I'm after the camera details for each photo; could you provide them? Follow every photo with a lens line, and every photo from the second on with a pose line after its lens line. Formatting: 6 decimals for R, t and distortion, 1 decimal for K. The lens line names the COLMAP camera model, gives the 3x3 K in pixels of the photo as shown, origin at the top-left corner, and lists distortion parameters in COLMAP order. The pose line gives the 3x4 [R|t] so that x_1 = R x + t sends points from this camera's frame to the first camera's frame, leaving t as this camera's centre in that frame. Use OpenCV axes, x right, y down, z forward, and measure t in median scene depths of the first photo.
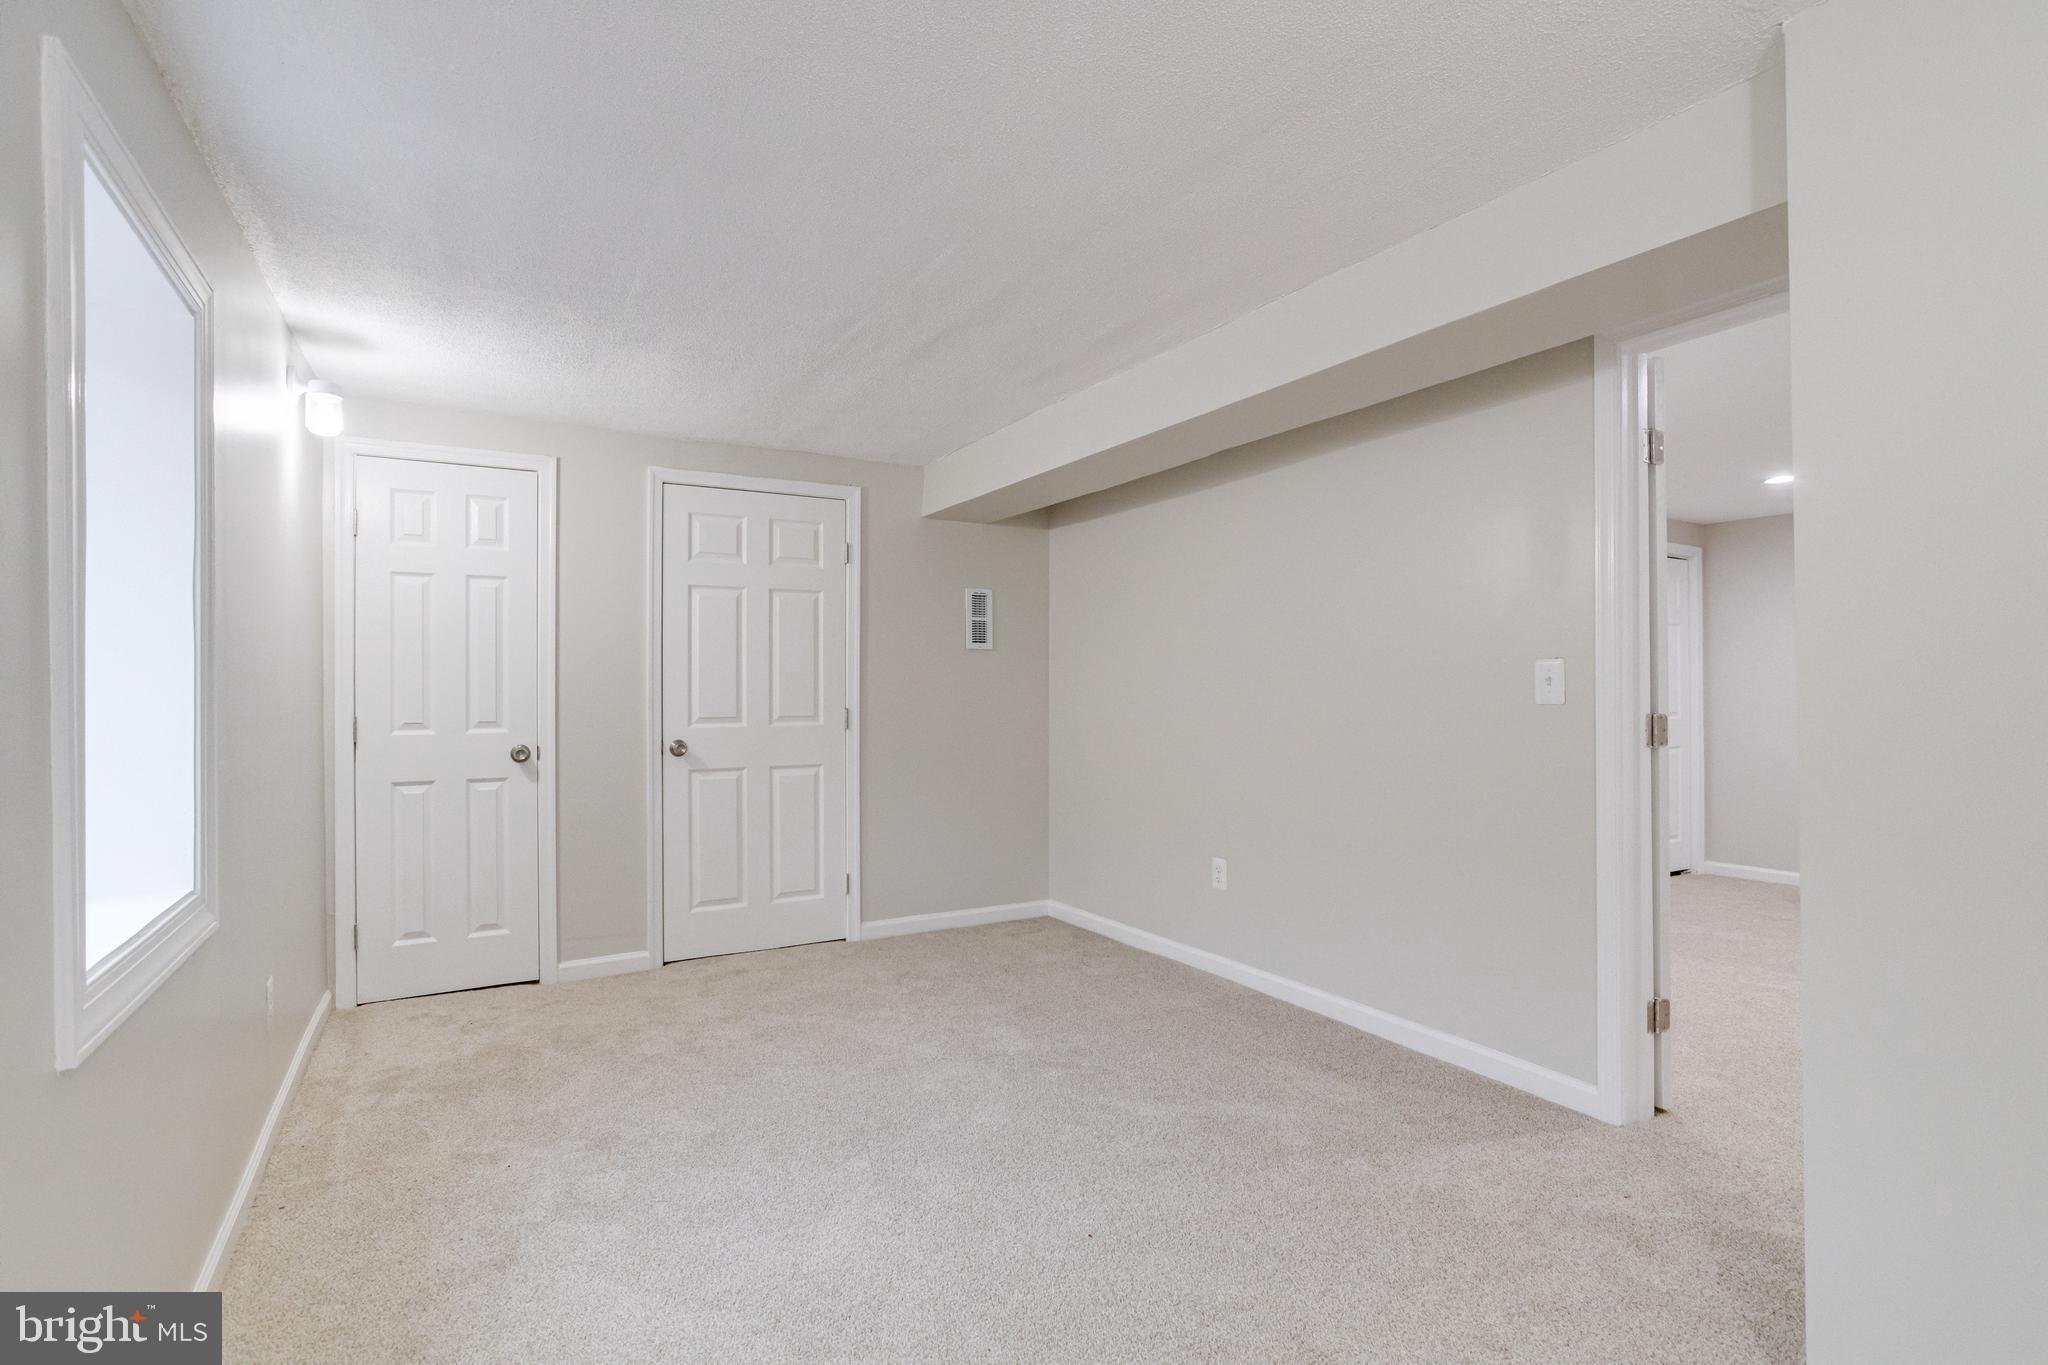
lens RADIAL K [[981.1, 0, 1024.0], [0, 981.1, 682.5], [0, 0, 1]] dist [-0.051218, 0.035512]
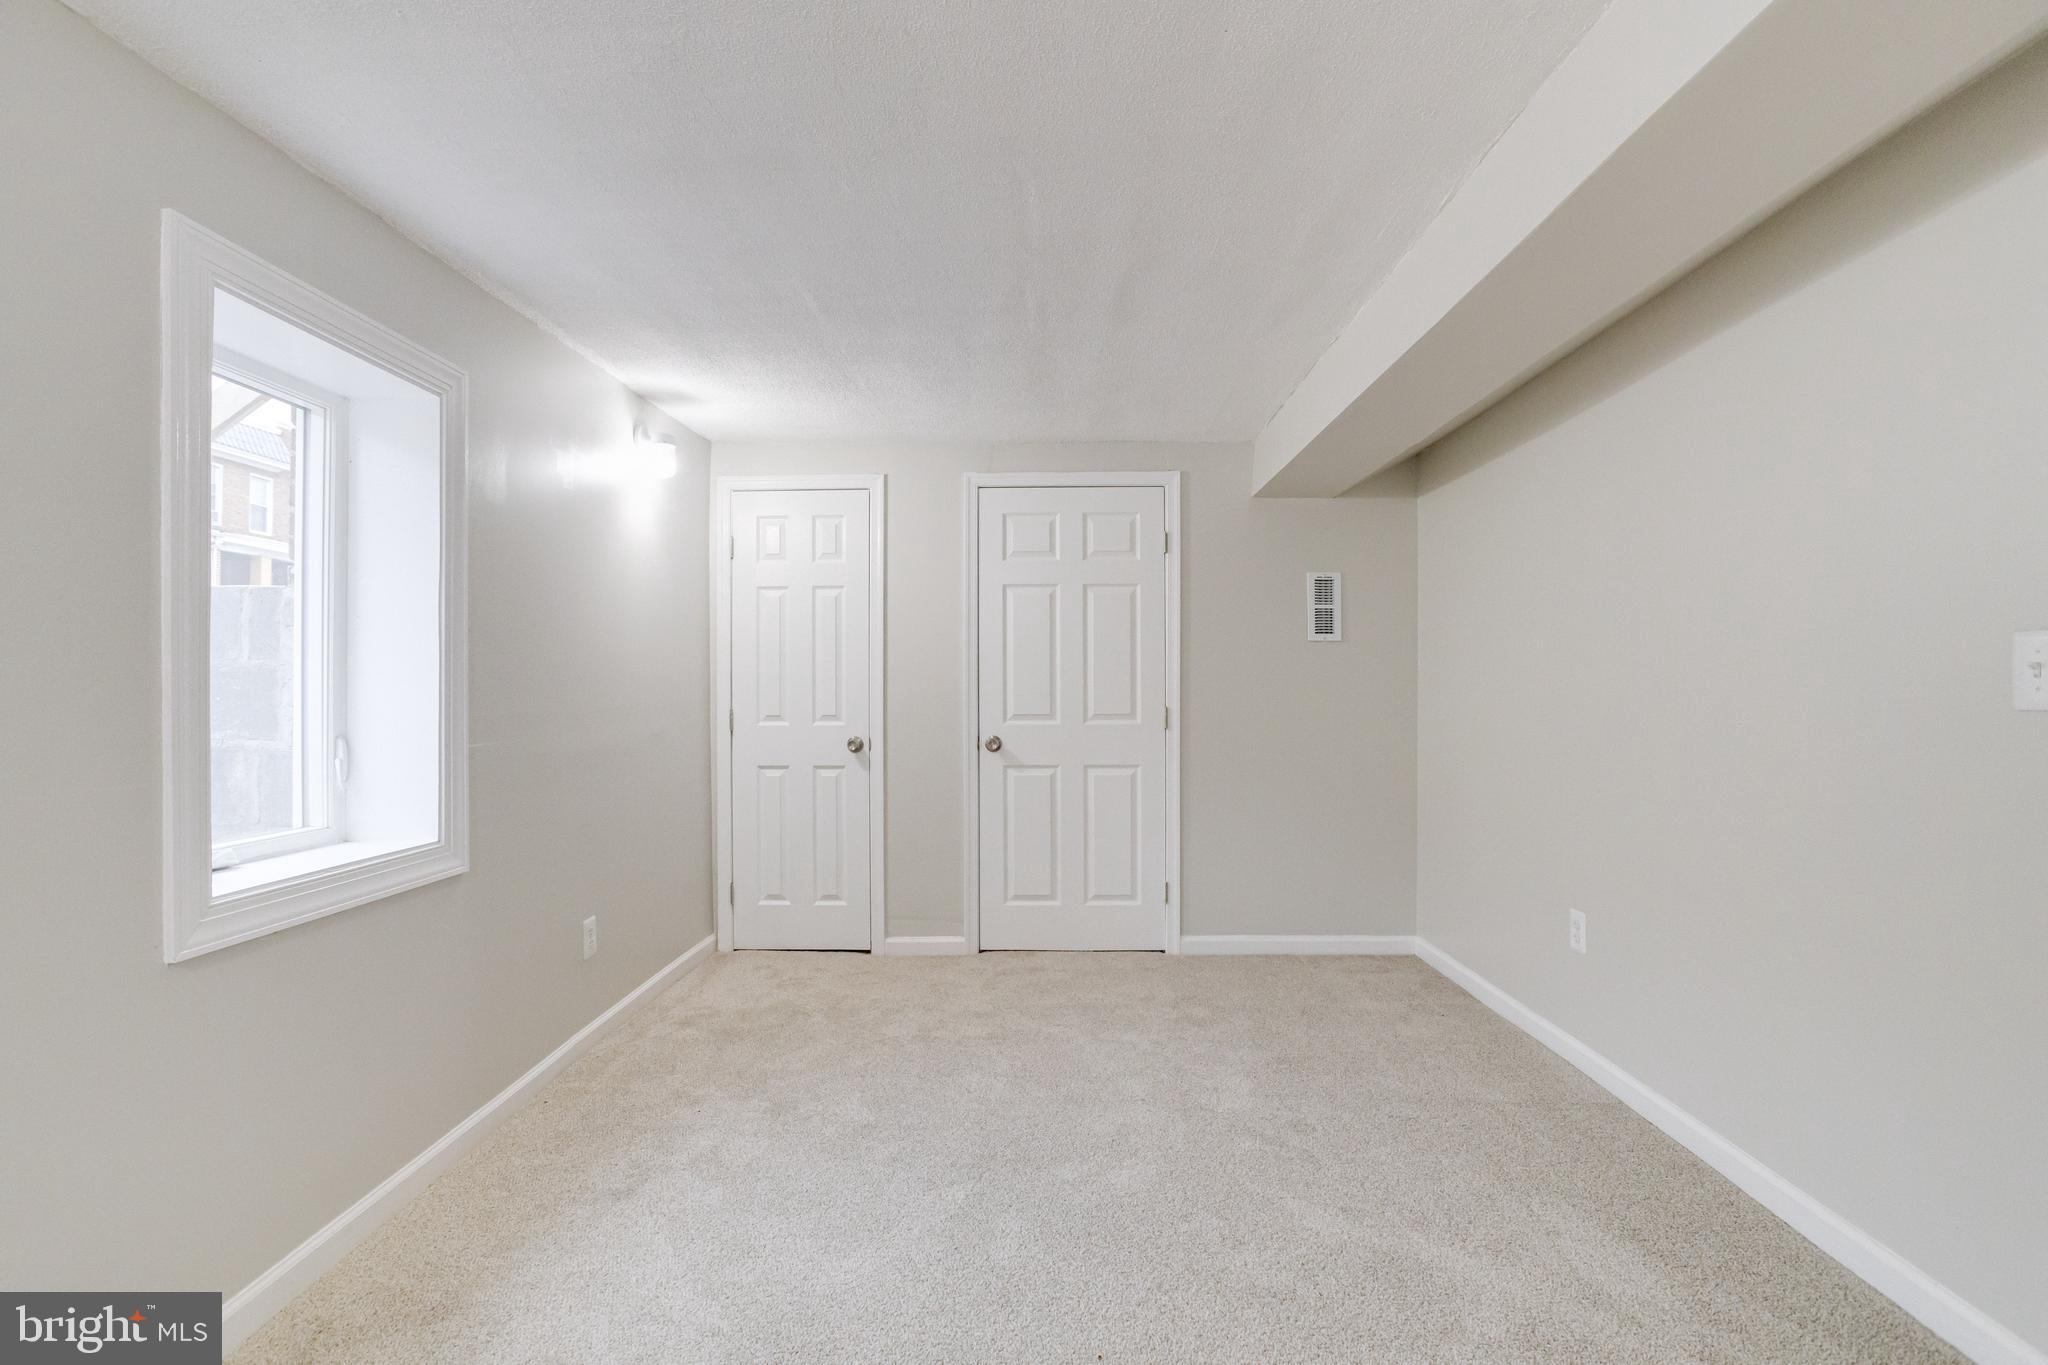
lens RADIAL K [[981.1, 0, 1024.0], [0, 981.1, 682.5], [0, 0, 1]] dist [-0.051218, 0.035512]
pose [[0.852468, -0.002465, -0.522774, 0.228598], [0.003398, 0.999994, 0.000825, 0.002025], [0.522769, -0.002480, 0.852471, 0.143917]]
